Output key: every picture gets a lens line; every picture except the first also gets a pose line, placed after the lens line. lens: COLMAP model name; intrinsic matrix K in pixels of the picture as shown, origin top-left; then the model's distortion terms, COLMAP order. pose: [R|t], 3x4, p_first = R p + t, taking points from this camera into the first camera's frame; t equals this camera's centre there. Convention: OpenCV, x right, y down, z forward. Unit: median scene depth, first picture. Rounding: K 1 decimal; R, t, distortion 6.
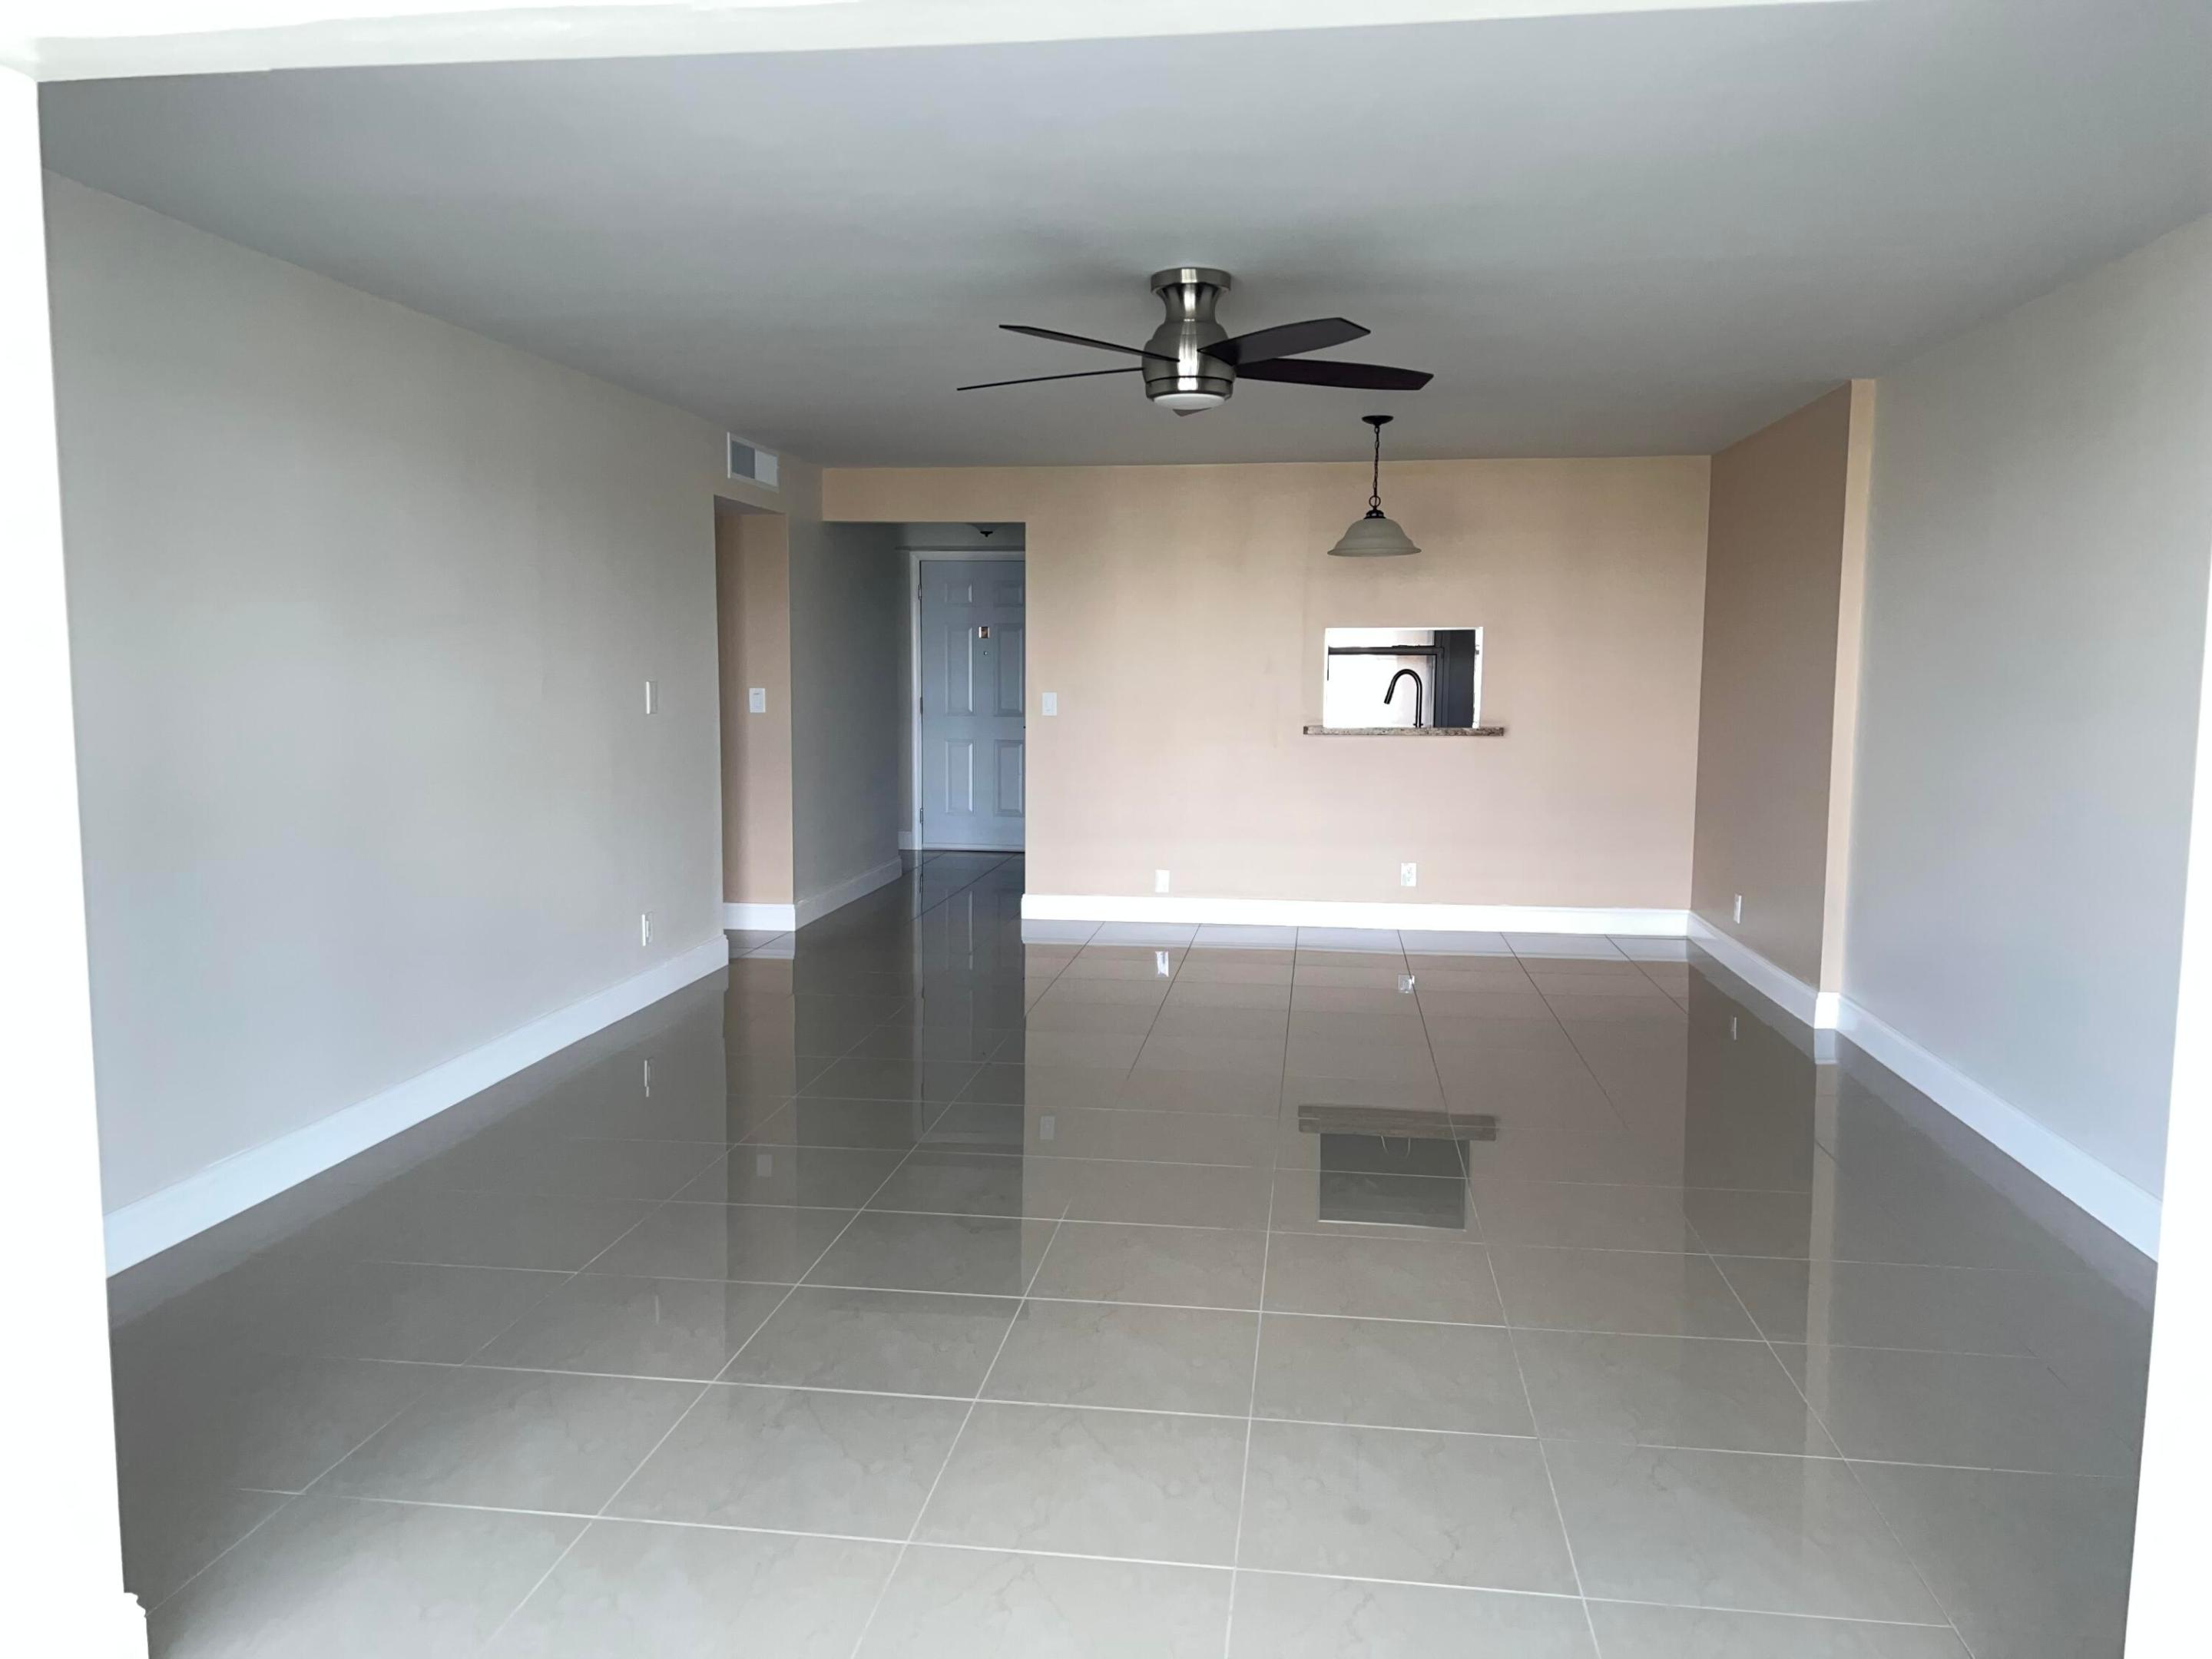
lens RADIAL K [[1649.2, 0, 1104.6], [0, 1649.2, 836.1], [0, 0, 1]] dist [0.047327, -0.001081]
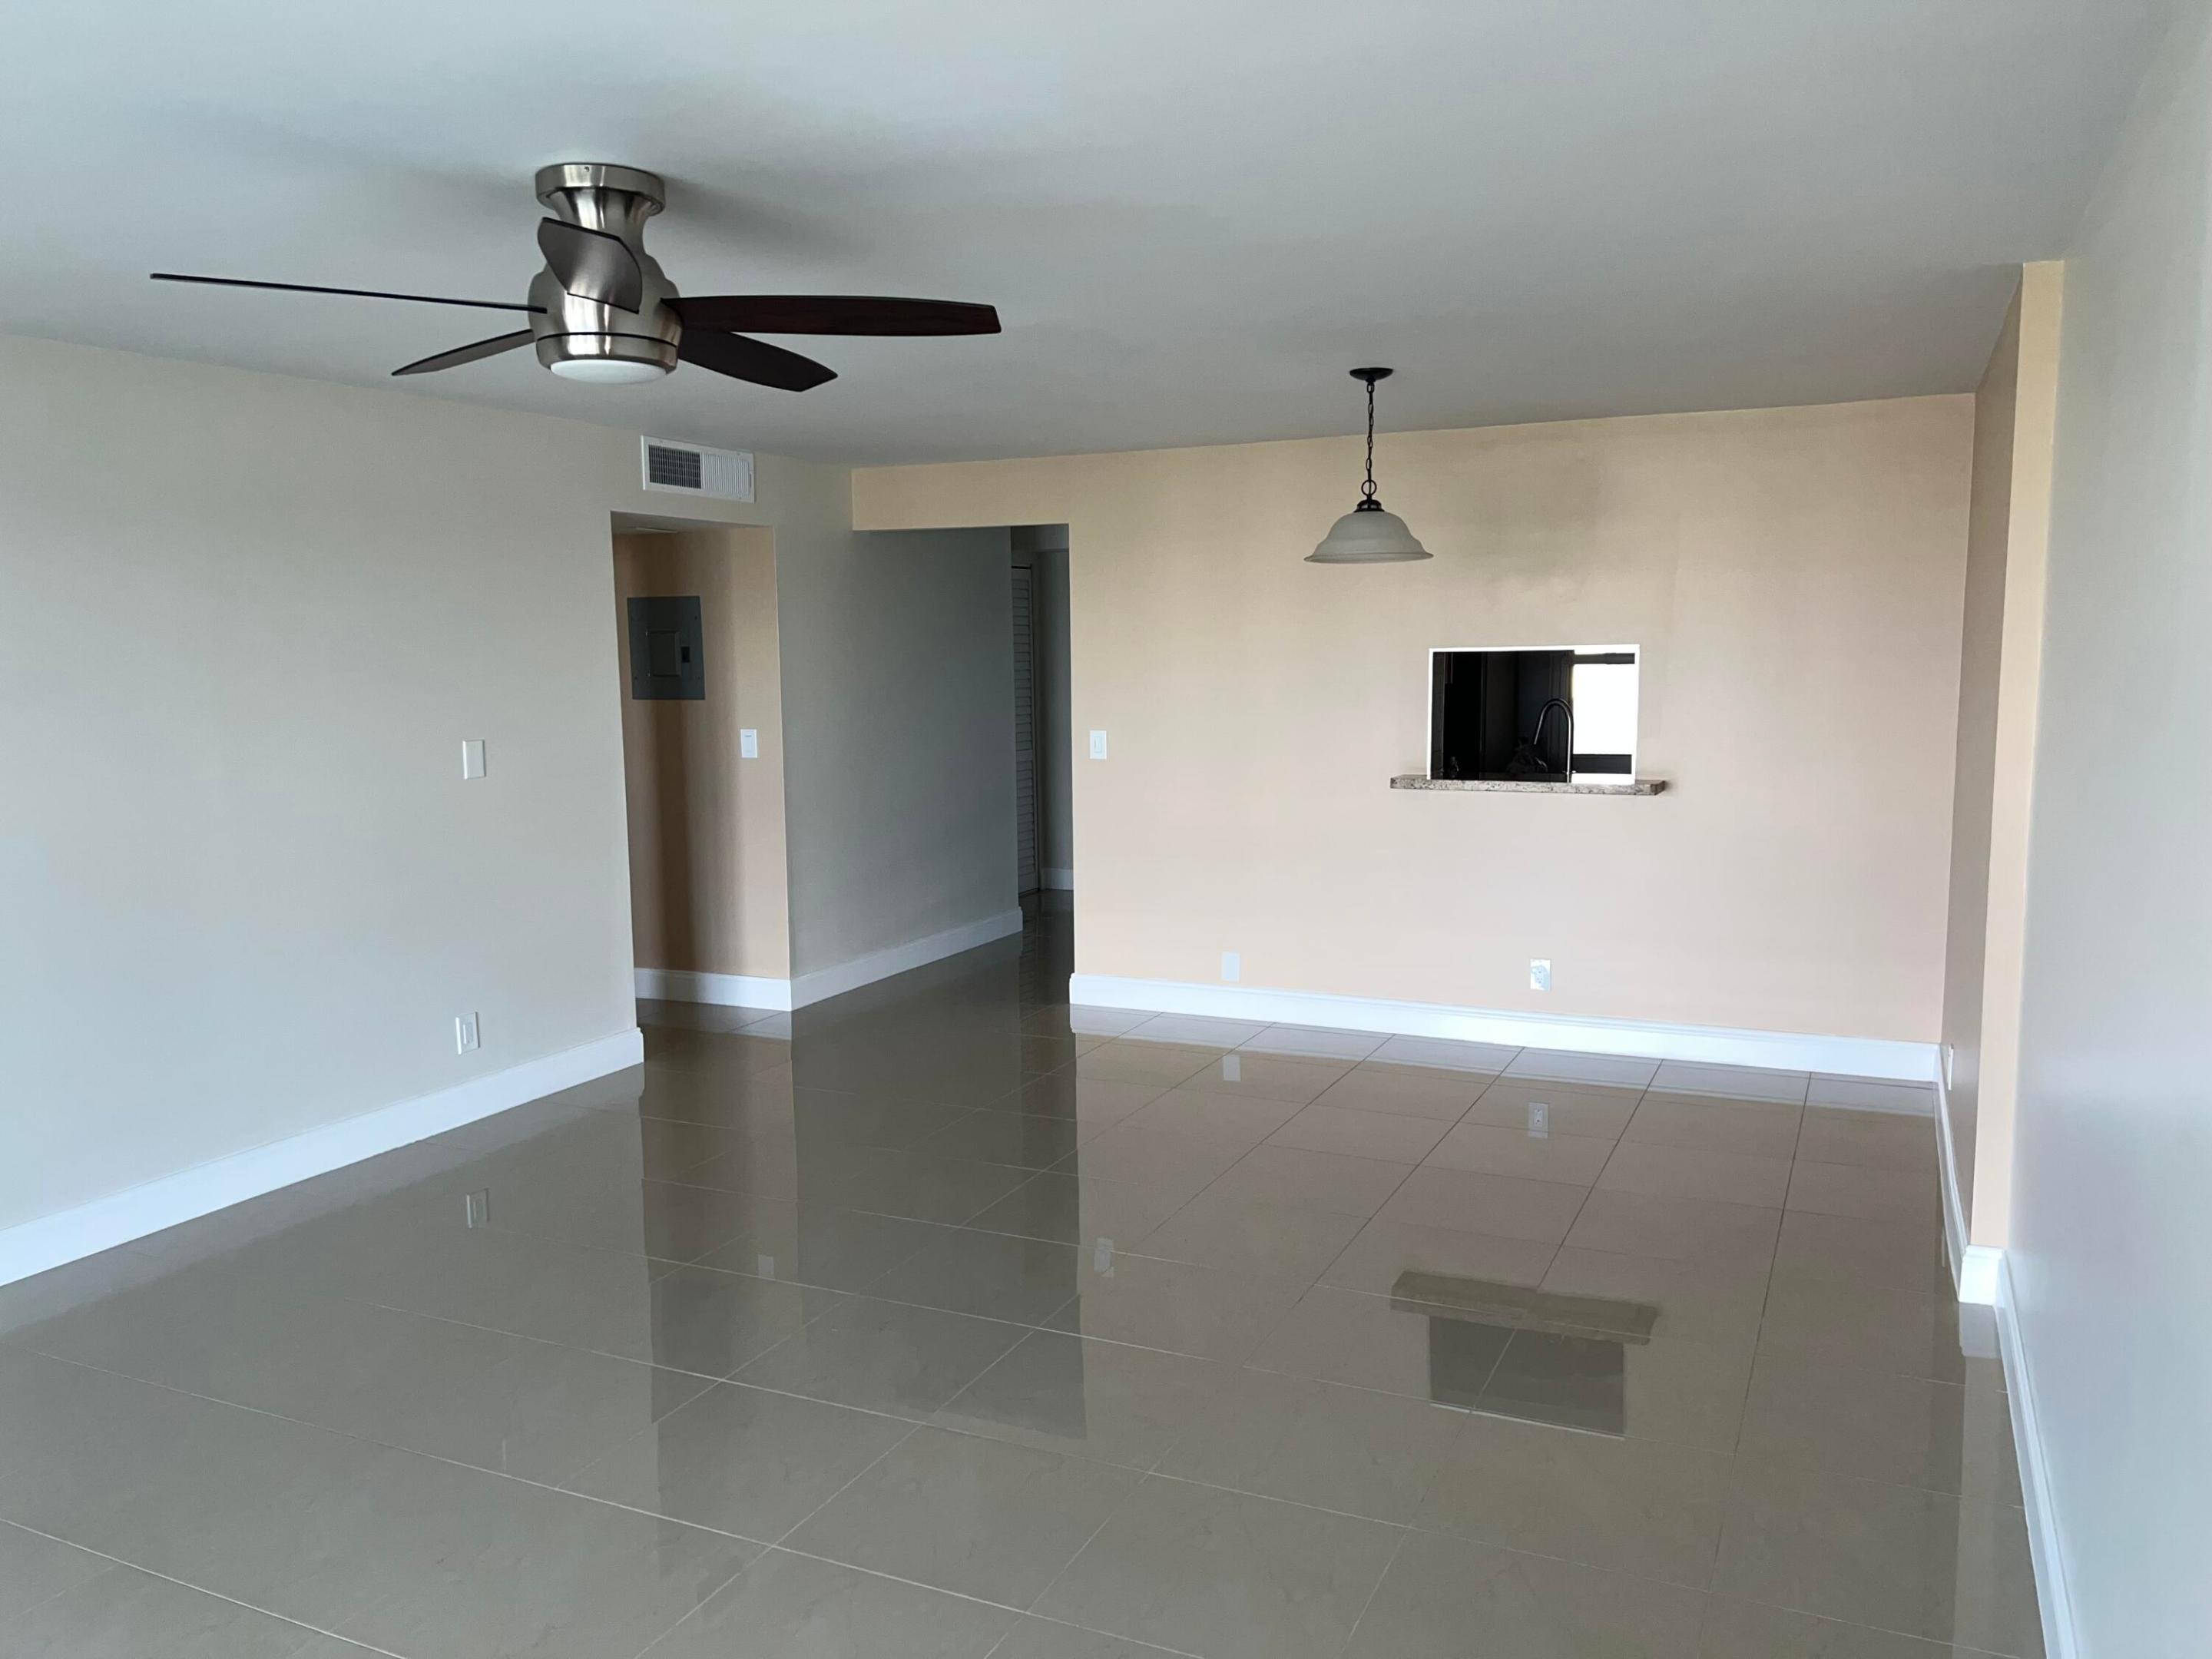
lens RADIAL K [[1665.6, 0, 1109.4], [0, 1665.6, 850.7], [0, 0, 1]] dist [0.048937, -0.001831]
pose [[0.955820, 0.021690, -0.293152, 0.259781], [-0.016207, 0.999646, 0.021120, -0.054472], [0.293506, -0.015436, 0.955833, 0.252222]]
